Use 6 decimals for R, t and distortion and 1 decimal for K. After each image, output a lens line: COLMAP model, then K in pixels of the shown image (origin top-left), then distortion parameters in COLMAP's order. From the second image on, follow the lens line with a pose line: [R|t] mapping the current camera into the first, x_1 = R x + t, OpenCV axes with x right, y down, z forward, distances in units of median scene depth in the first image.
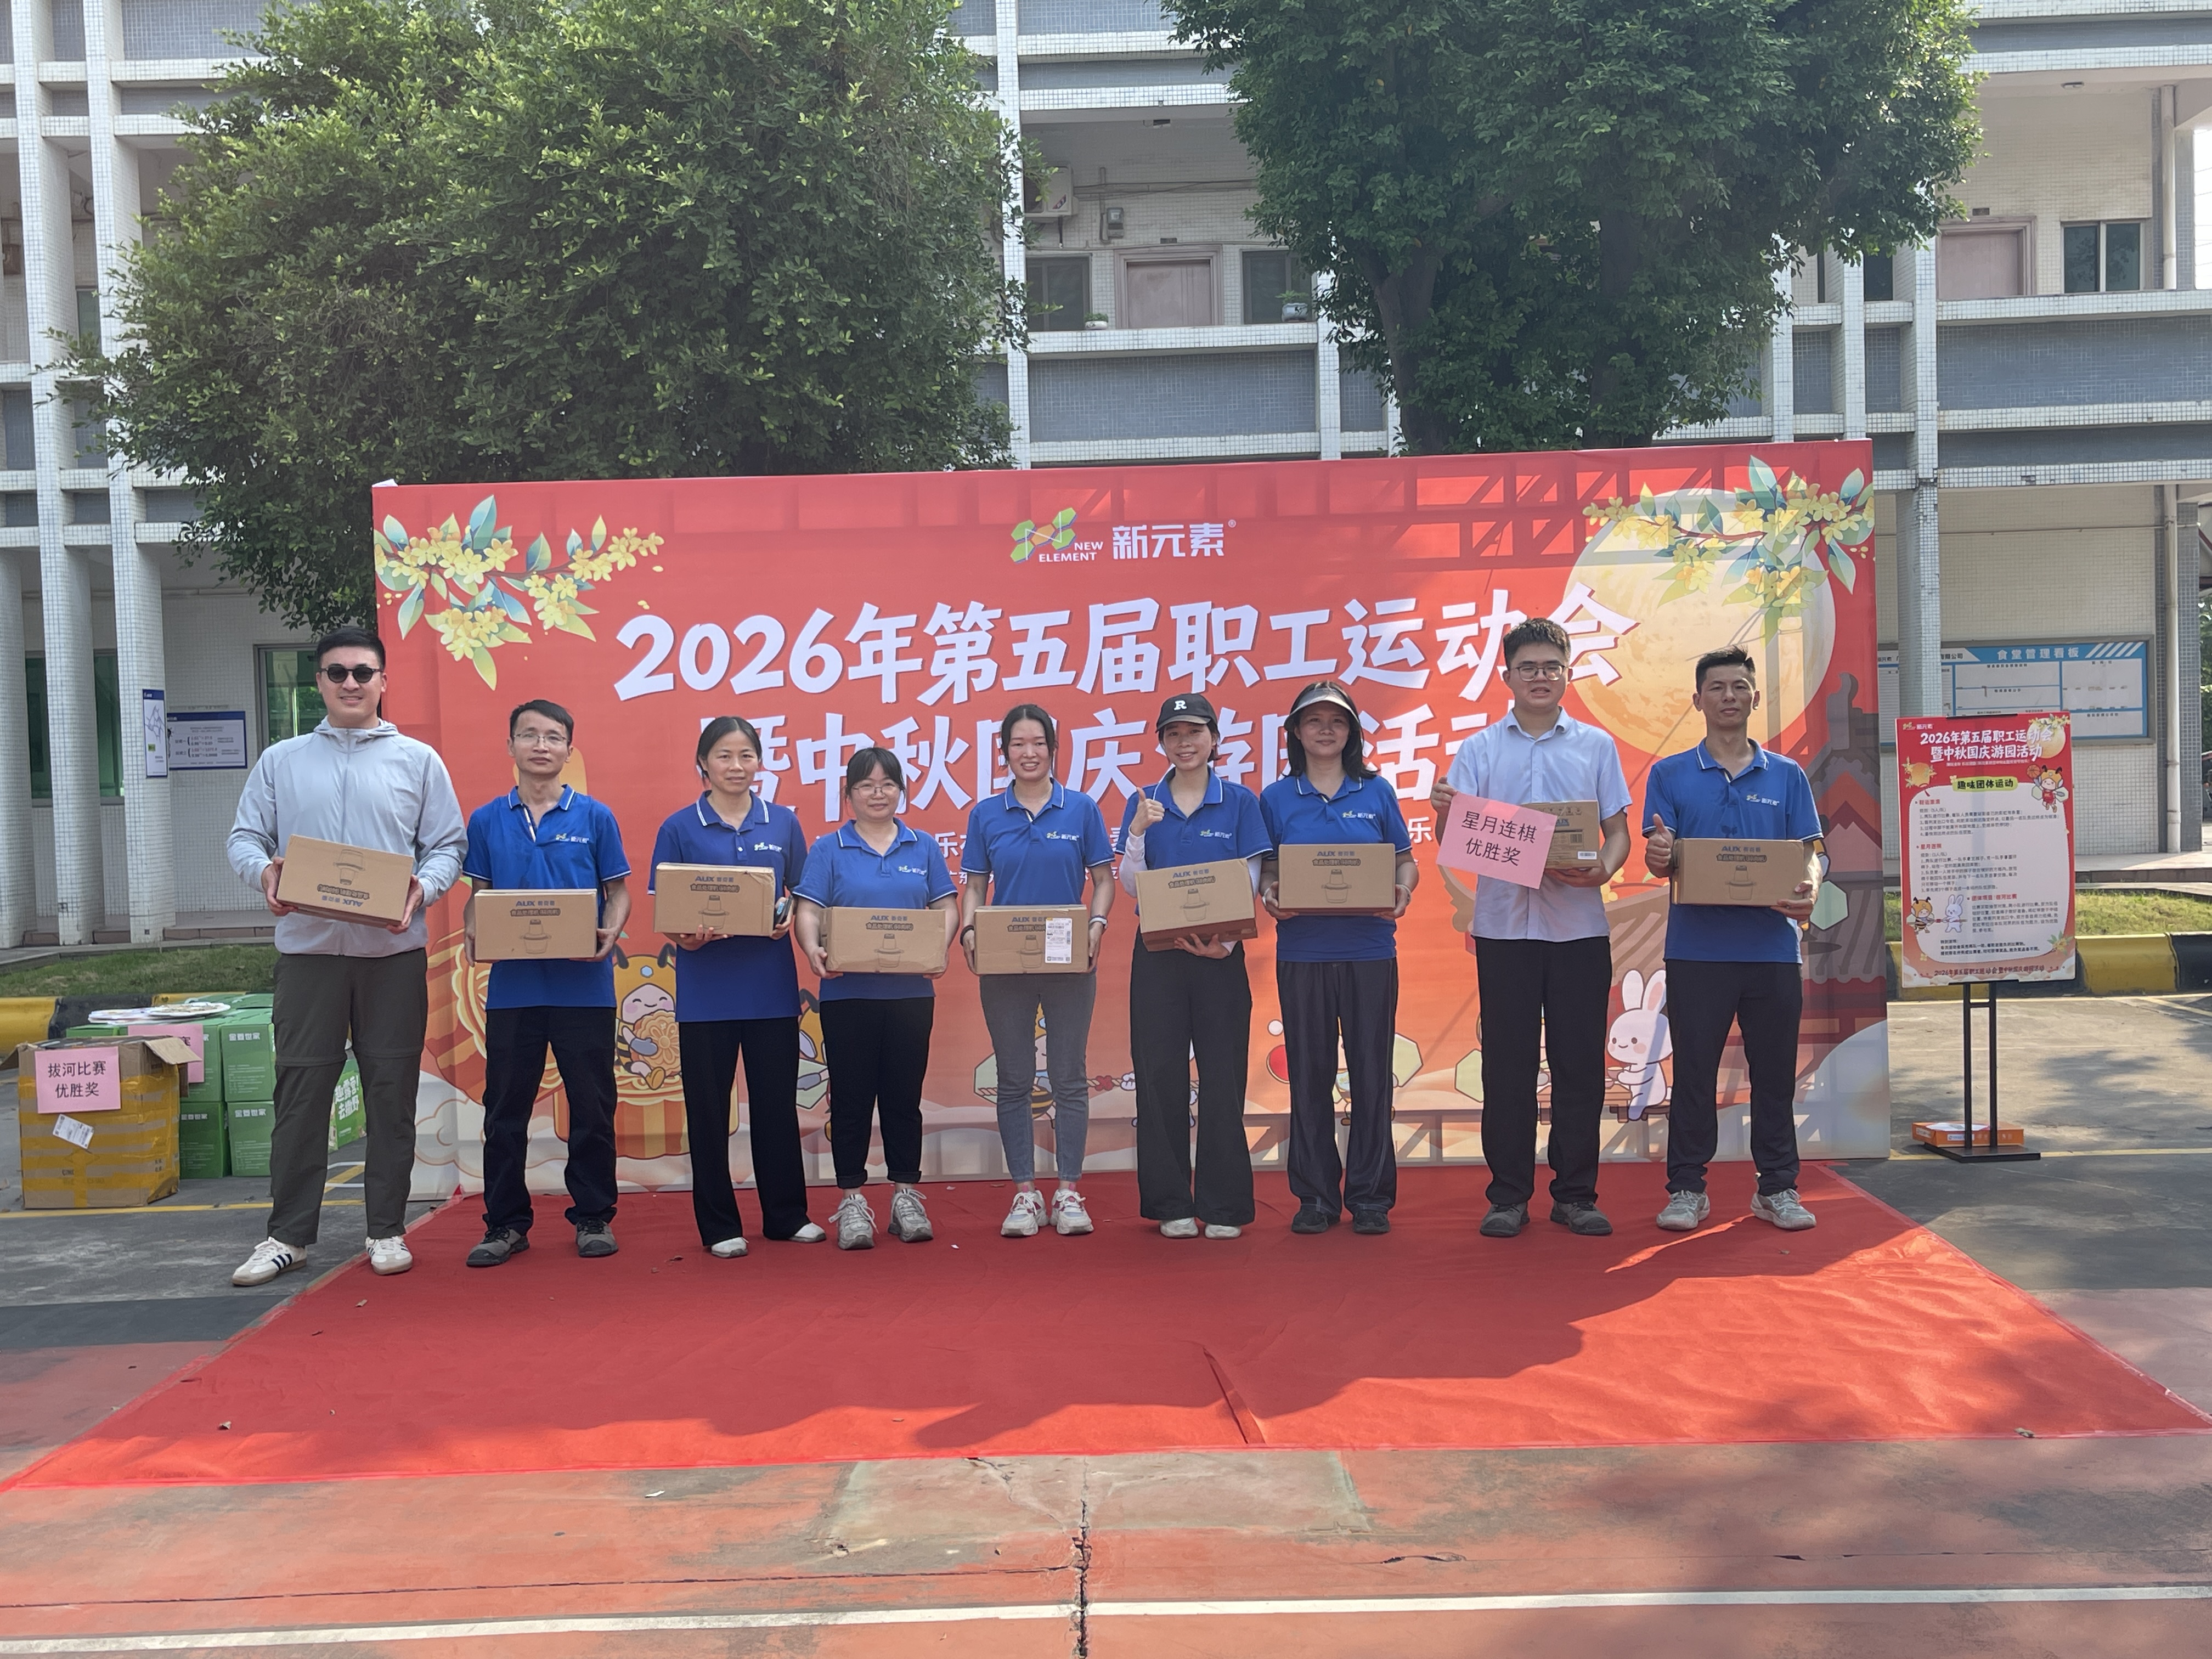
lens RADIAL K [[2222.3, 0, 1114.8], [0, 2222.3, 832.3], [0, 0, 1]] dist [0.087615, -0.167850]
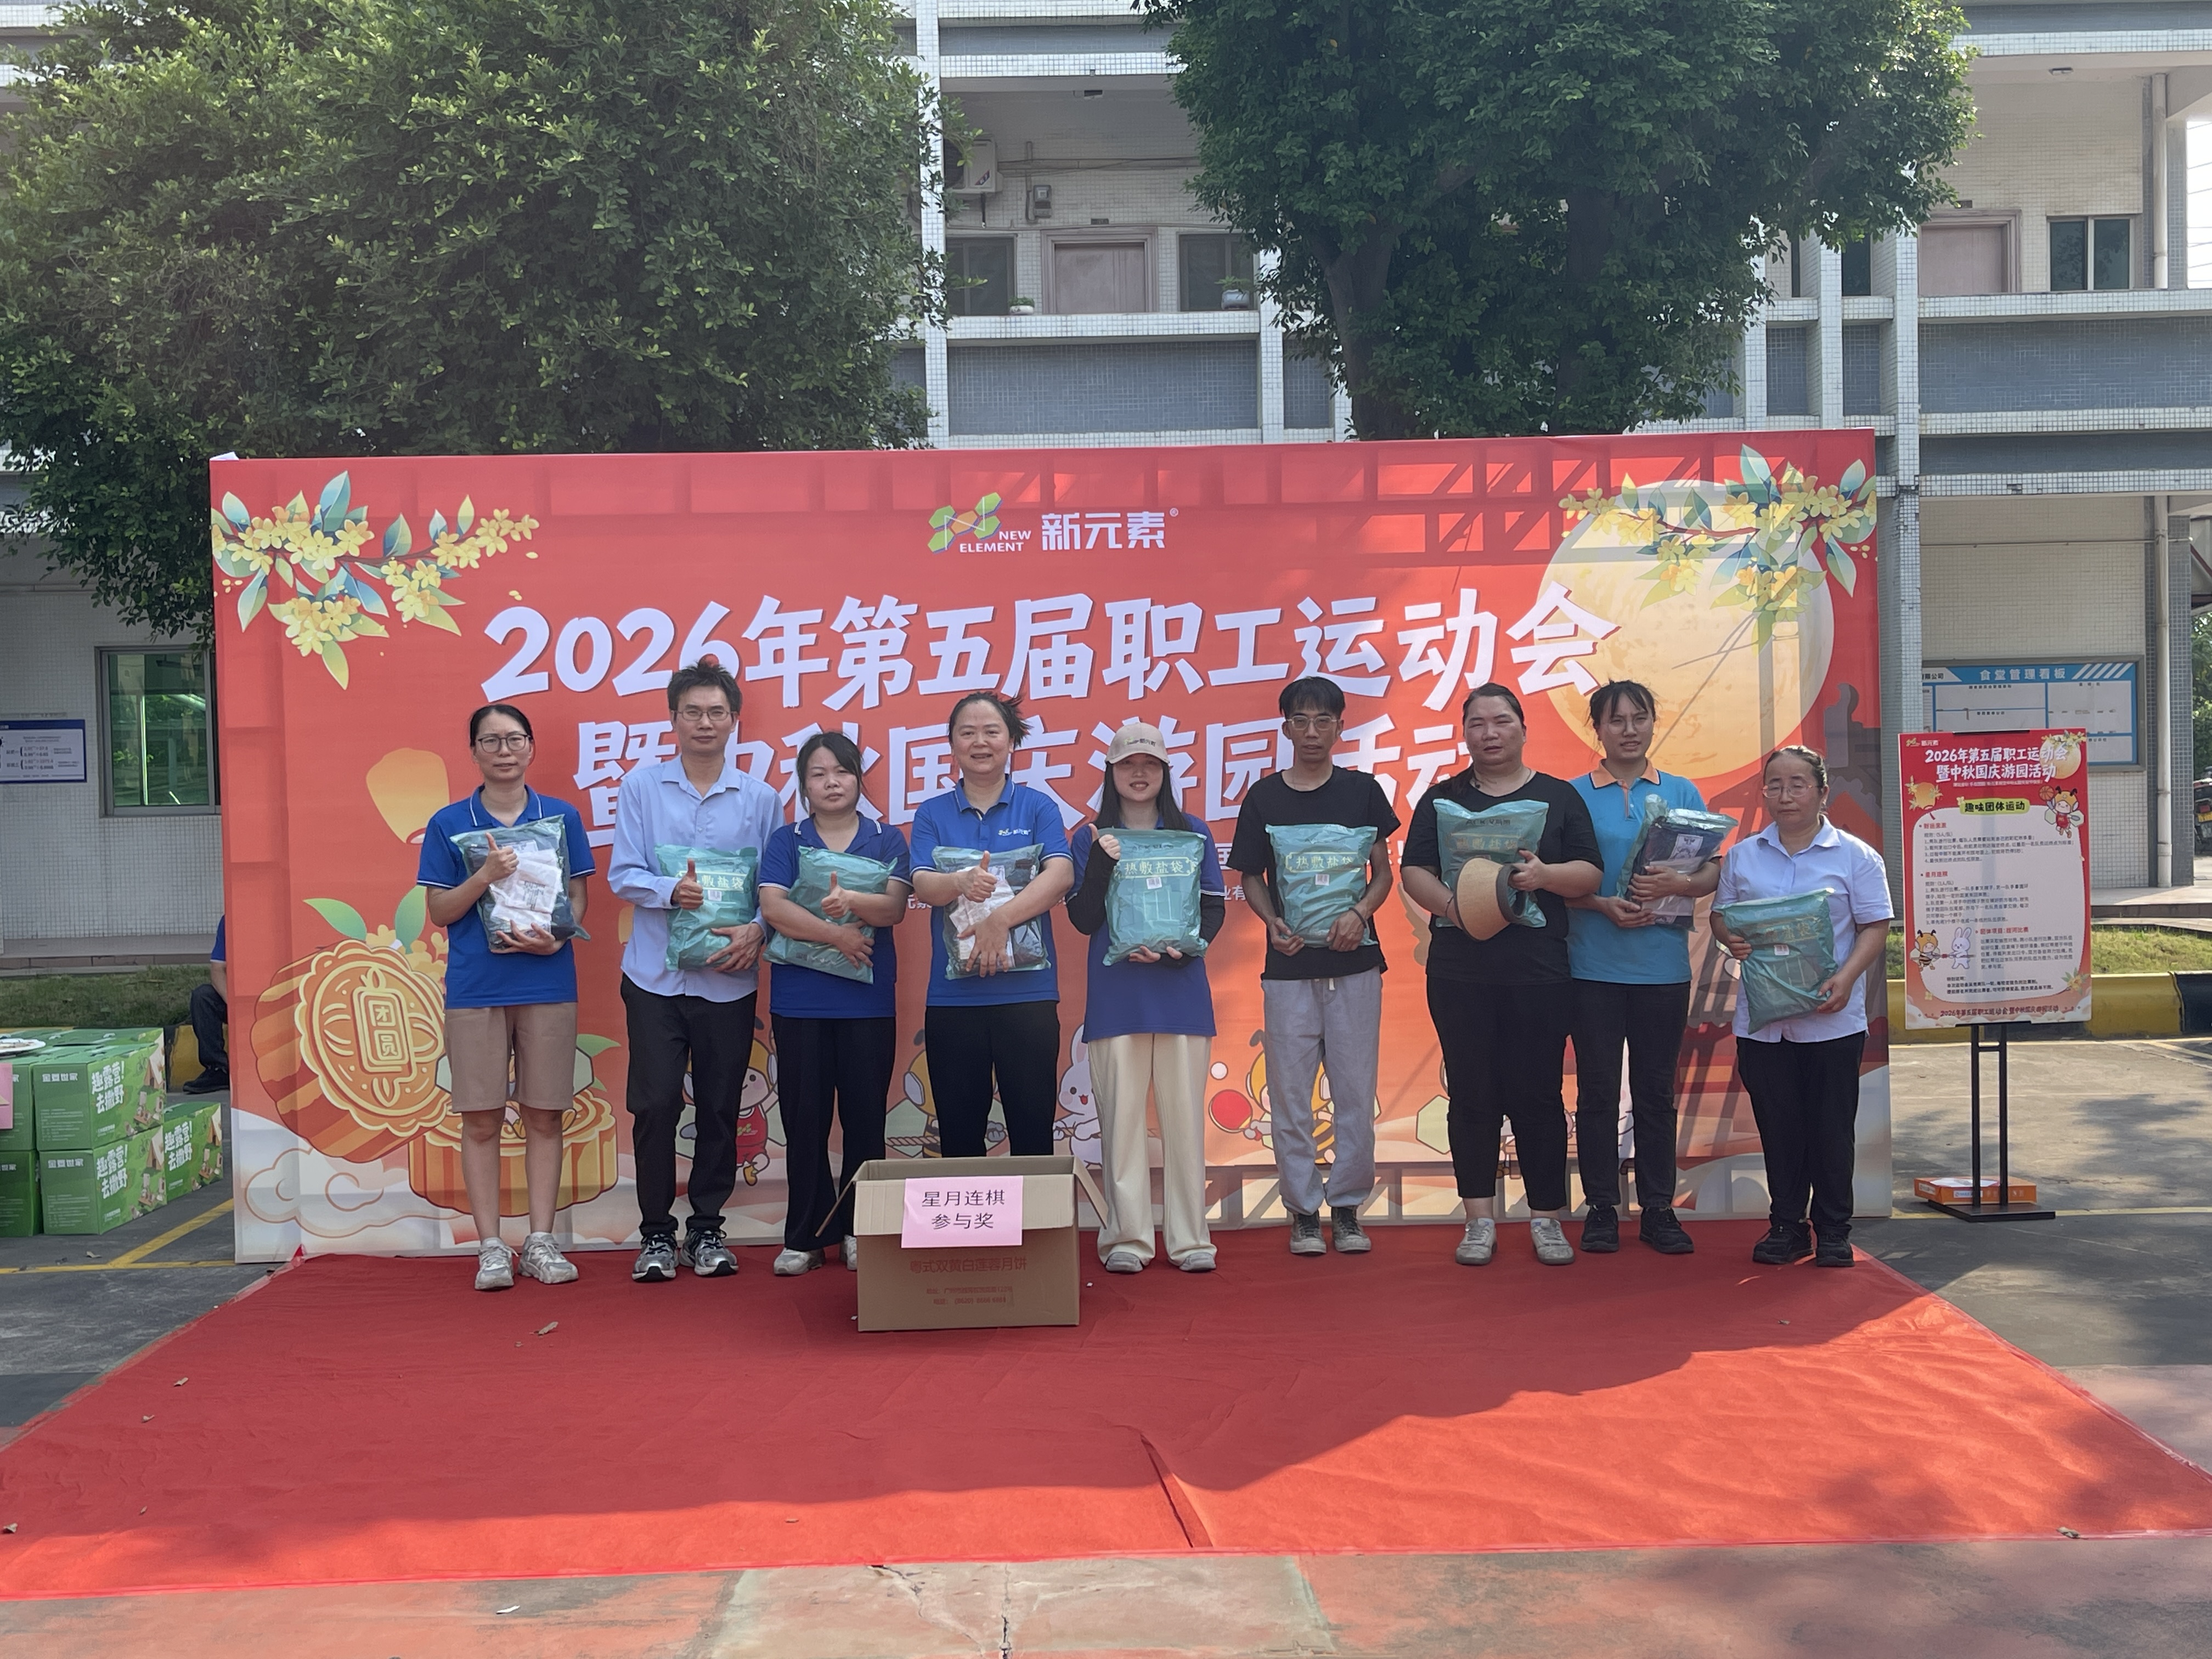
lens RADIAL K [[2371.7, 0, 1114.5], [0, 2371.7, 835.4], [0, 0, 1]] dist [0.076529, -0.126339]
pose [[0.999435, 0.006687, 0.032939, -0.002309], [-0.006330, 0.999920, -0.010911, 0.003055], [-0.033009, 0.010696, 0.999398, 0.039233]]
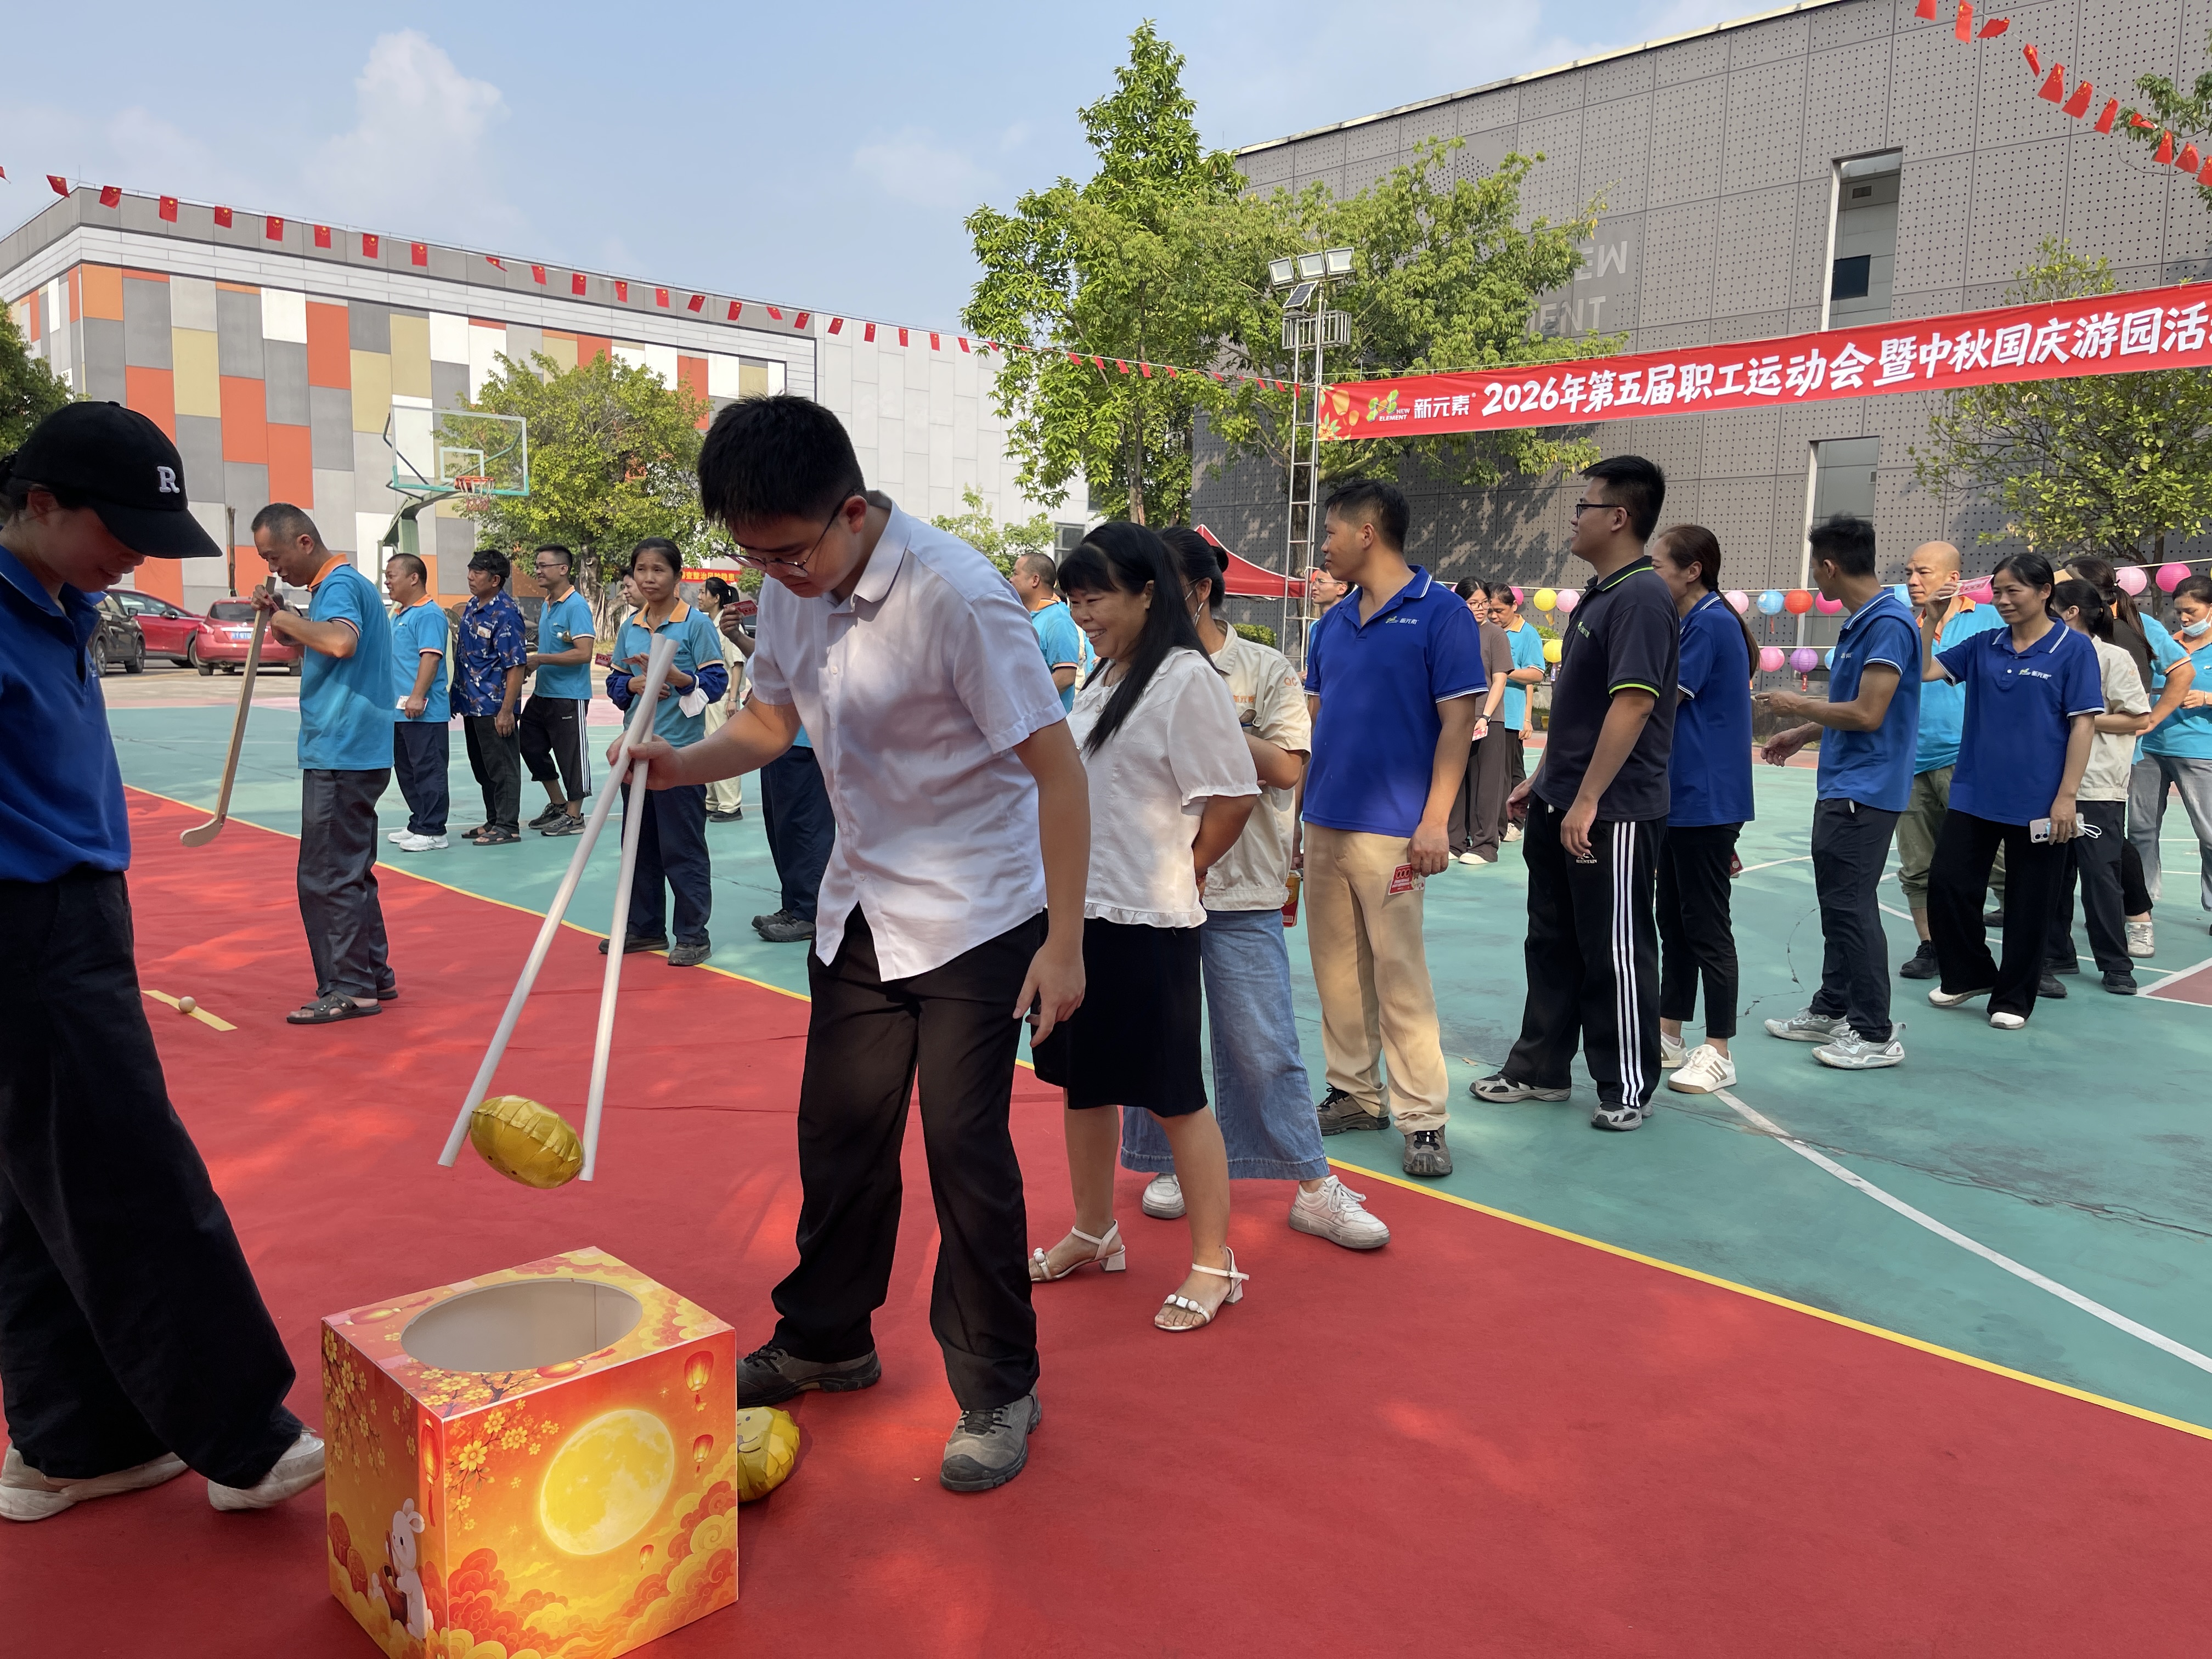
lens RADIAL K [[1671.1, 0, 1106.0], [0, 1671.1, 829.5], [0, 0, 1]] dist [0.053373, -0.062947]
pose [[0.685941, 0.135358, -0.714957, 0.969188], [-0.077348, 0.990543, 0.113324, 0.236528], [0.723534, -0.022433, 0.689924, -0.719478]]
